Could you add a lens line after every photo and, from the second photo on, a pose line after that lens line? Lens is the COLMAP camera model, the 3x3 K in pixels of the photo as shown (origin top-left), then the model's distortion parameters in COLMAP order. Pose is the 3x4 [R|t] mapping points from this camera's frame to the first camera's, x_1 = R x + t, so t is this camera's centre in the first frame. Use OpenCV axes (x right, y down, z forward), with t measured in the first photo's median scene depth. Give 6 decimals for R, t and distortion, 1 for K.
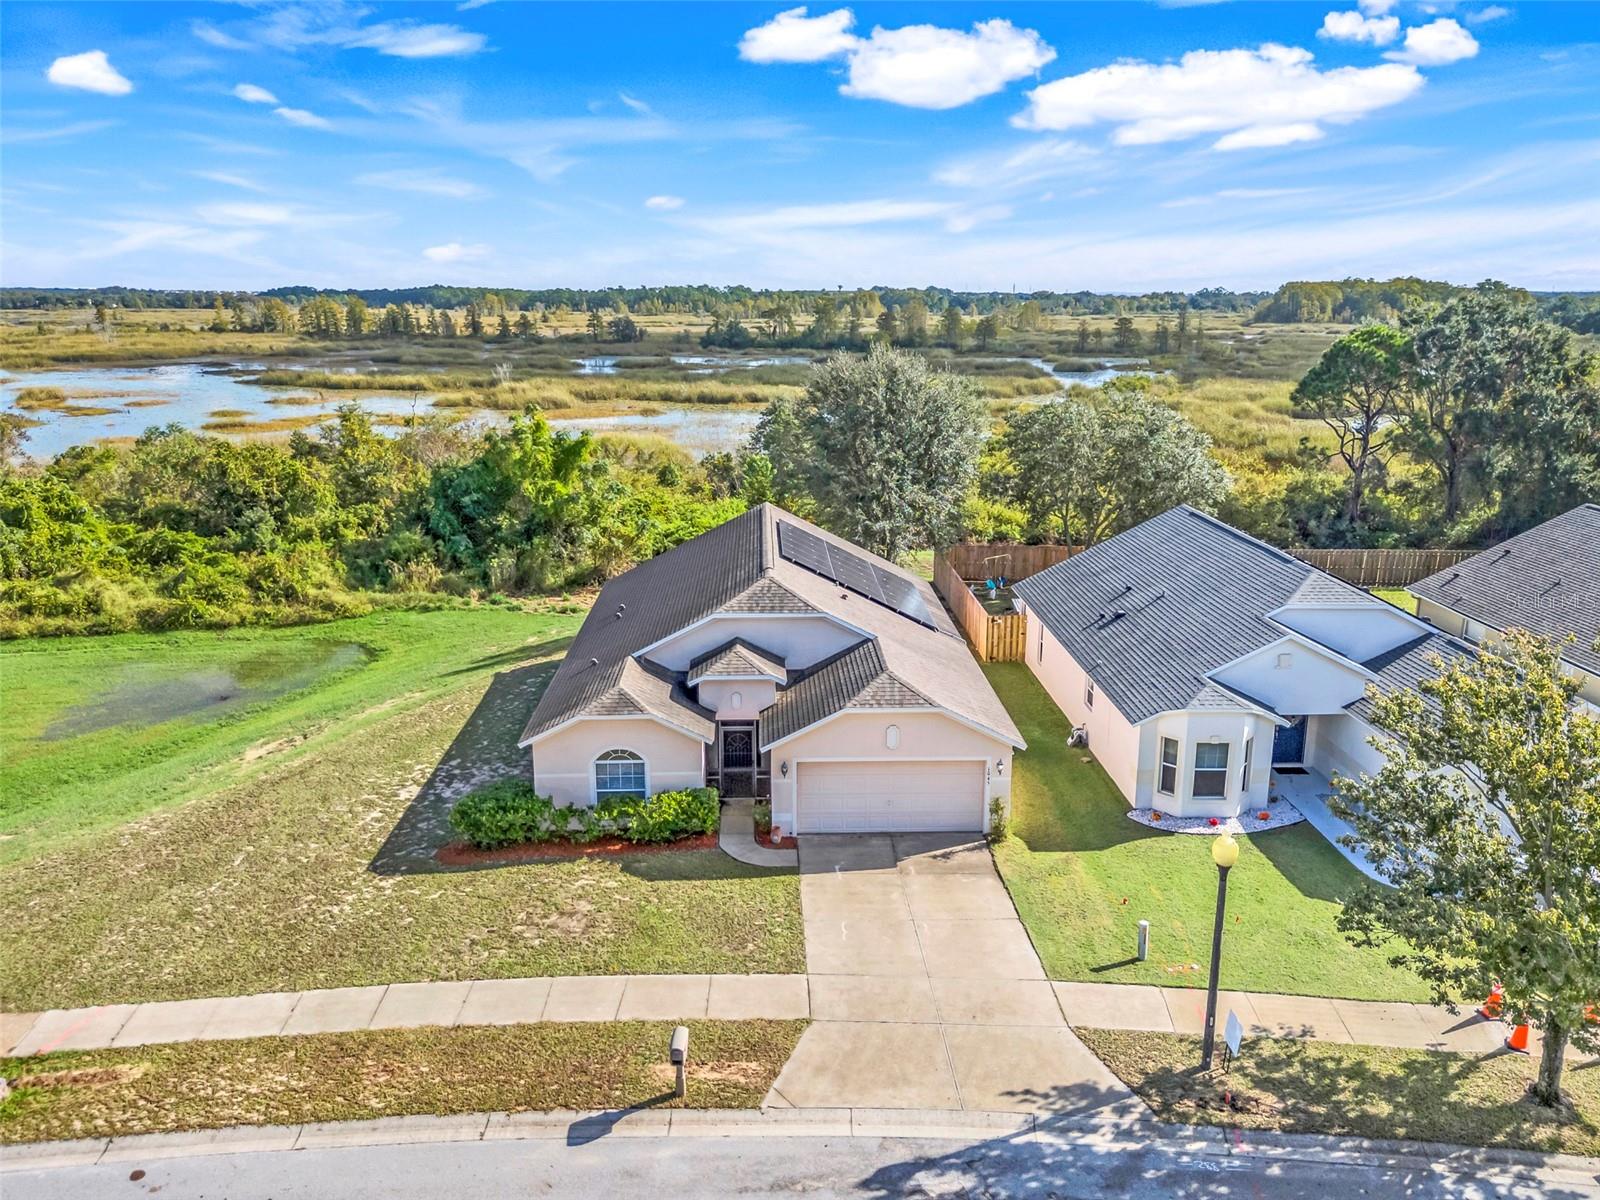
lens RADIAL K [[1188.8, 0, 799.3], [0, 1188.8, 607.1], [0, 0, 1]] dist [0.086407, -0.098652]
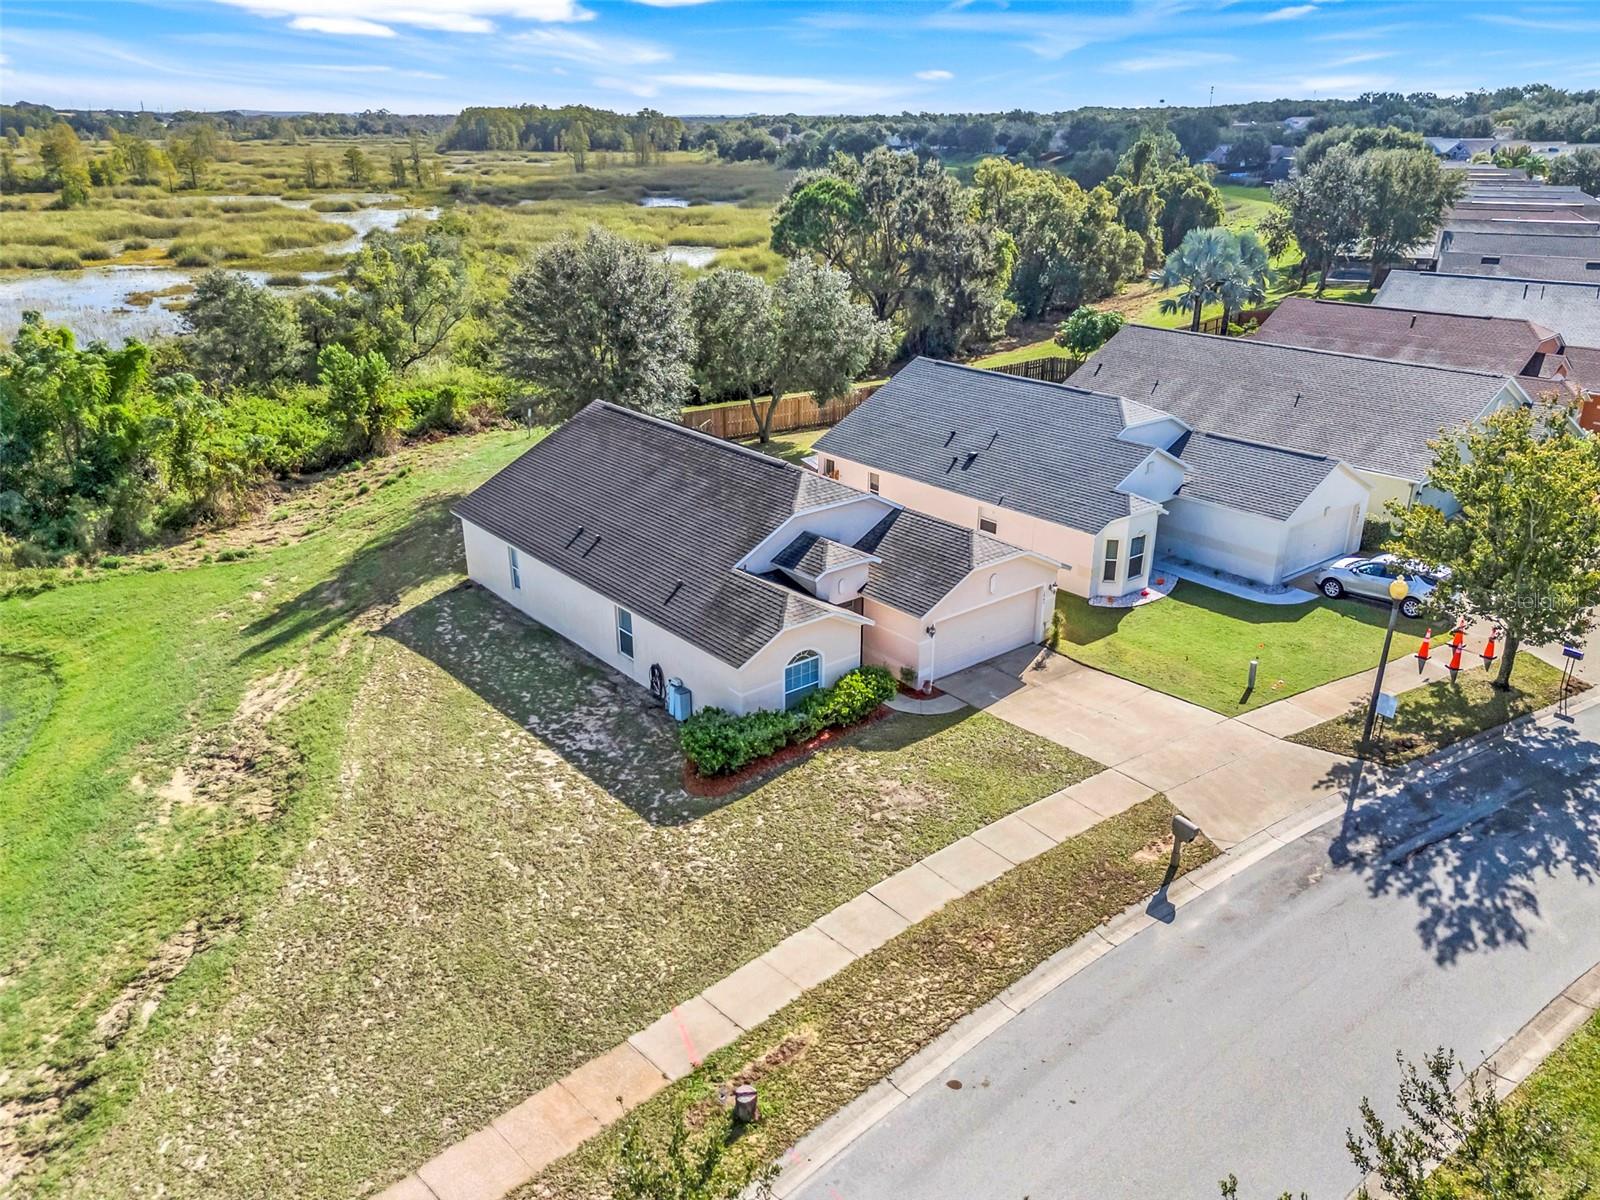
lens RADIAL K [[1188.8, 0, 799.3], [0, 1188.8, 607.1], [0, 0, 1]] dist [0.086407, -0.098652]
pose [[0.795151, -0.229461, 0.561323, -0.359595], [0.153072, 0.971619, 0.180347, -0.054424], [-0.586774, -0.057480, 0.807708, 0.066567]]
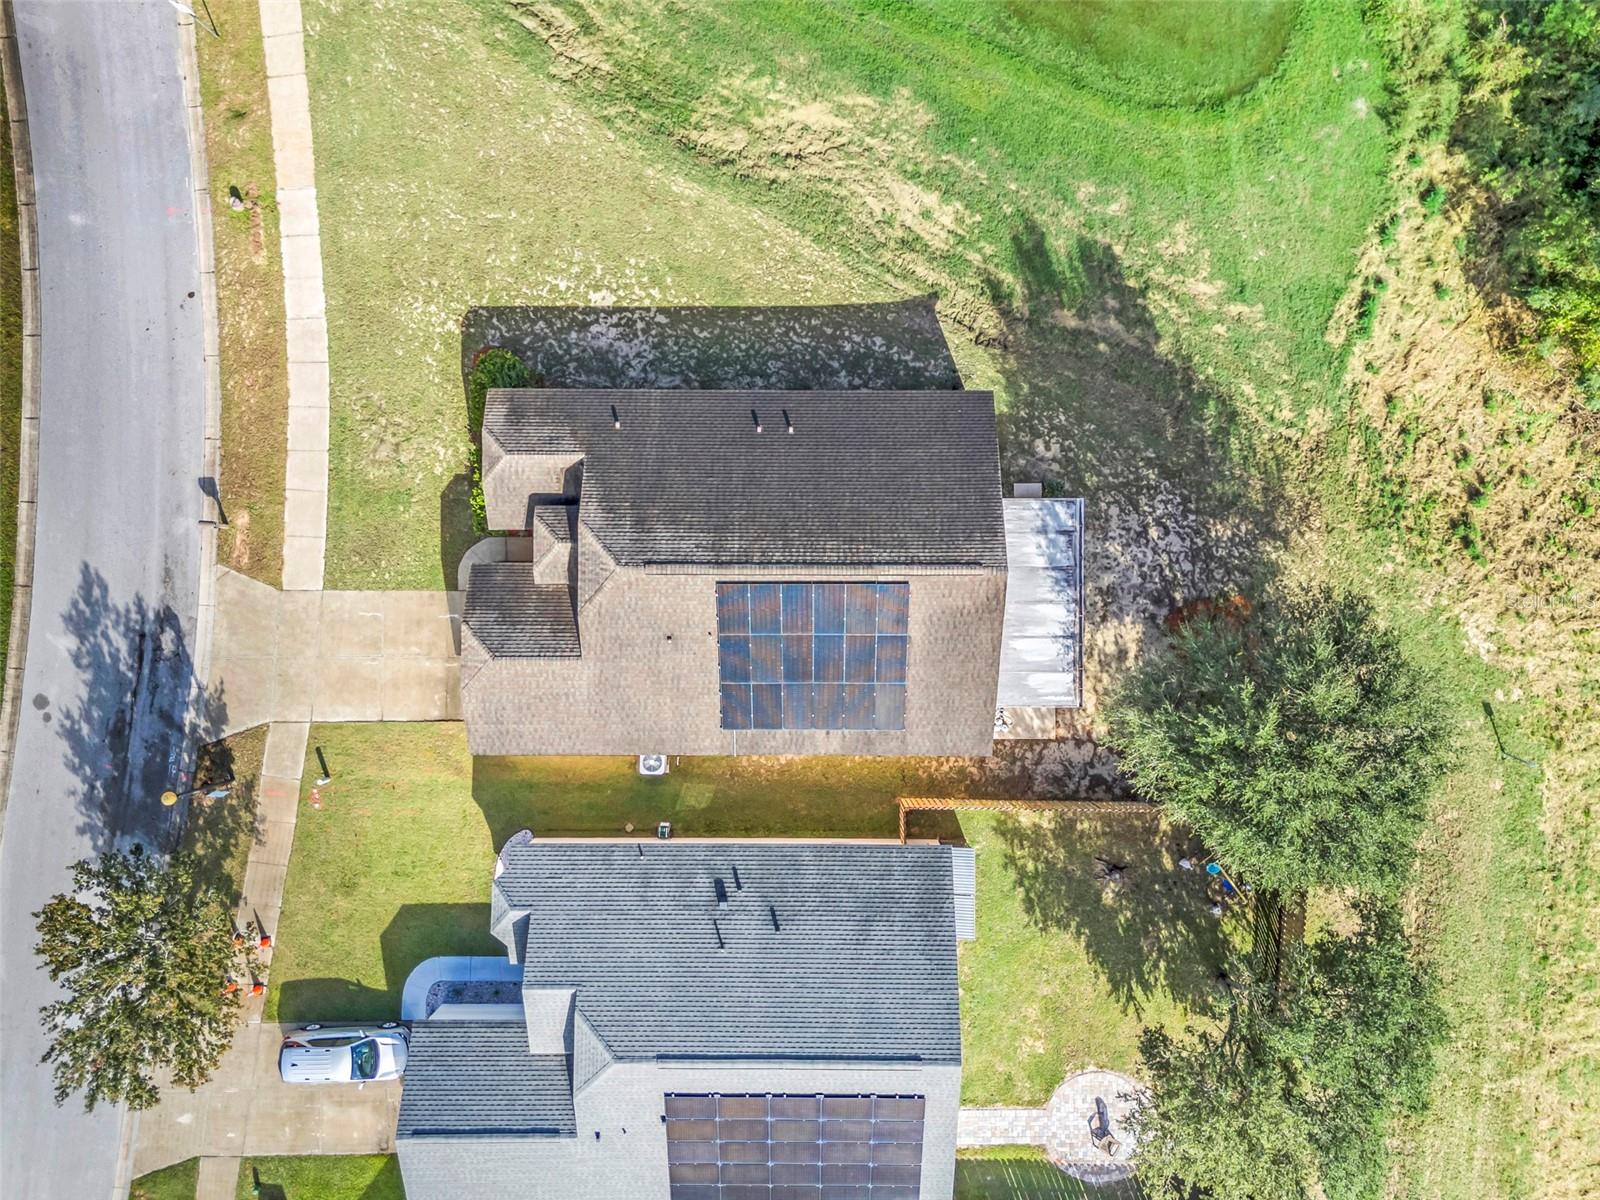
lens RADIAL K [[1188.8, 0, 799.3], [0, 1188.8, 607.1], [0, 0, 1]] dist [0.086407, -0.098652]
pose [[-0.034378, 0.999397, -0.004935, 0.006133], [-0.243598, -0.003591, 0.969870, -0.627753], [0.969267, 0.034545, 0.243574, 0.483003]]
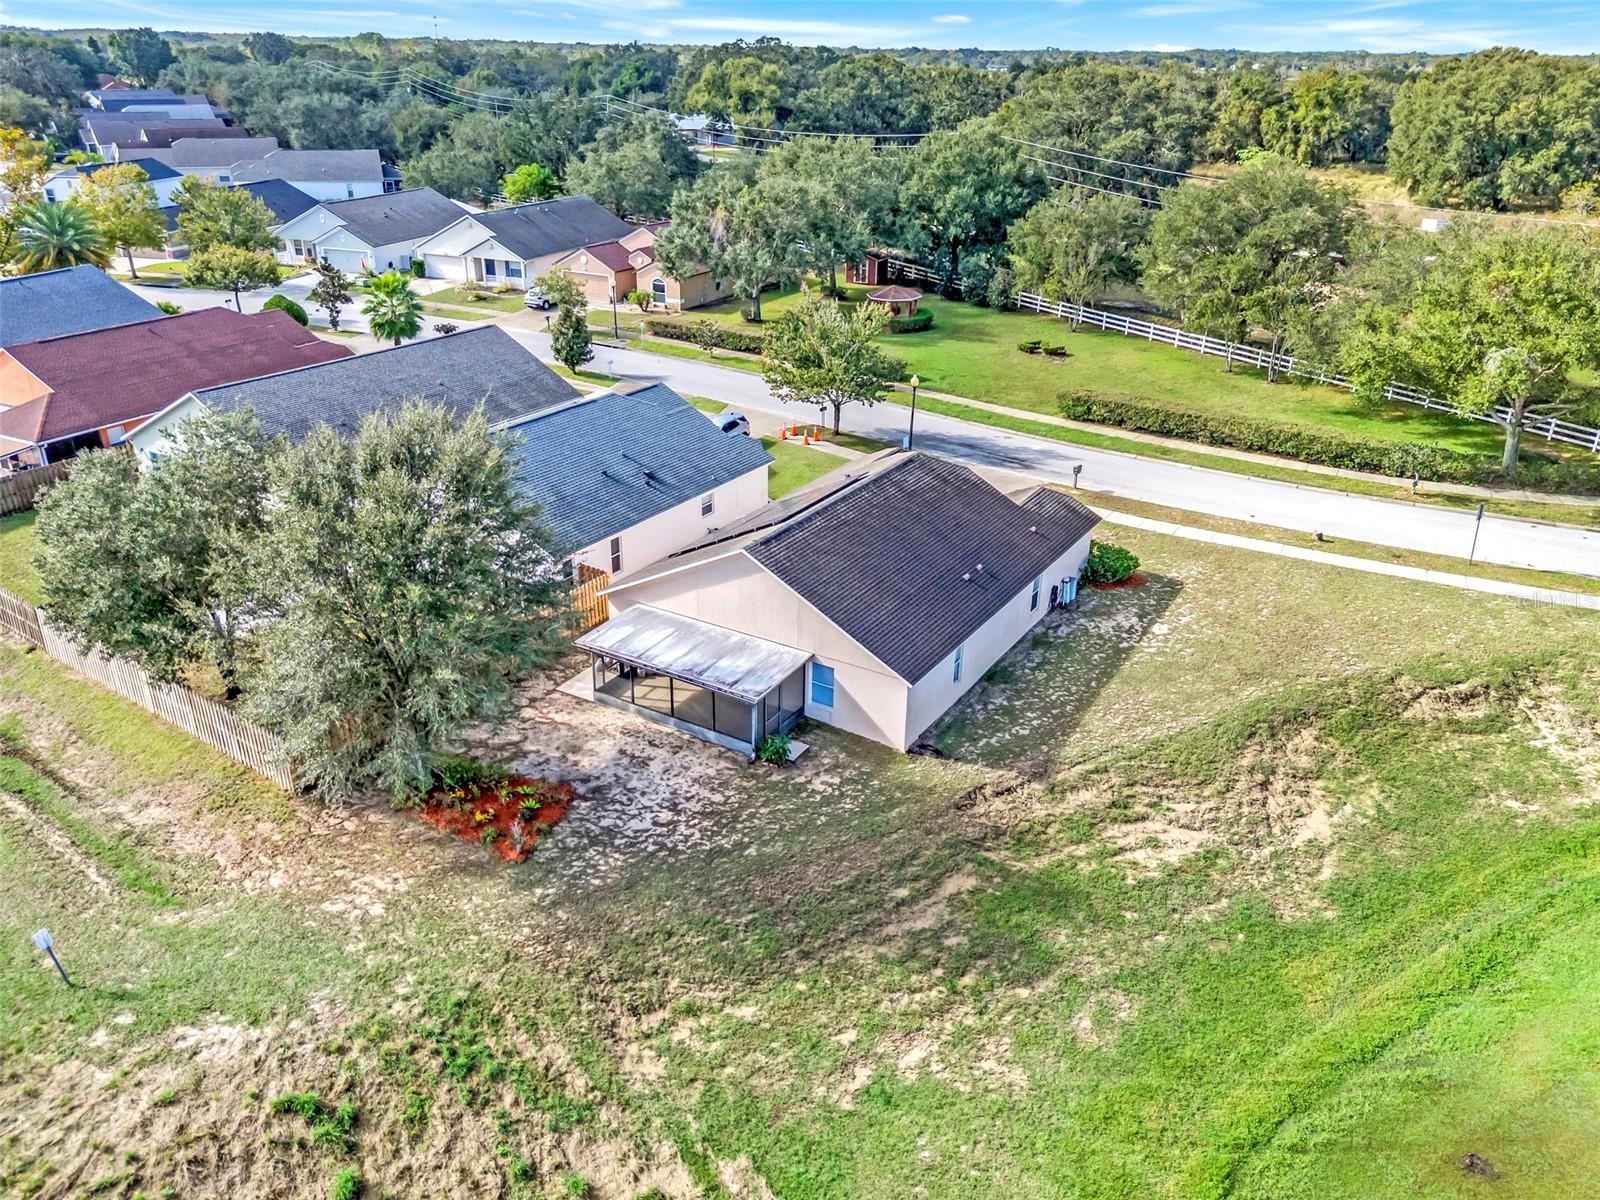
lens RADIAL K [[1188.8, 0, 799.3], [0, 1188.8, 607.1], [0, 0, 1]] dist [0.086407, -0.098652]
pose [[-0.832316, -0.248252, 0.495602, -0.352944], [0.118429, 0.793813, 0.596520, -0.398687], [-0.541503, 0.555186, -0.631303, 1.119687]]
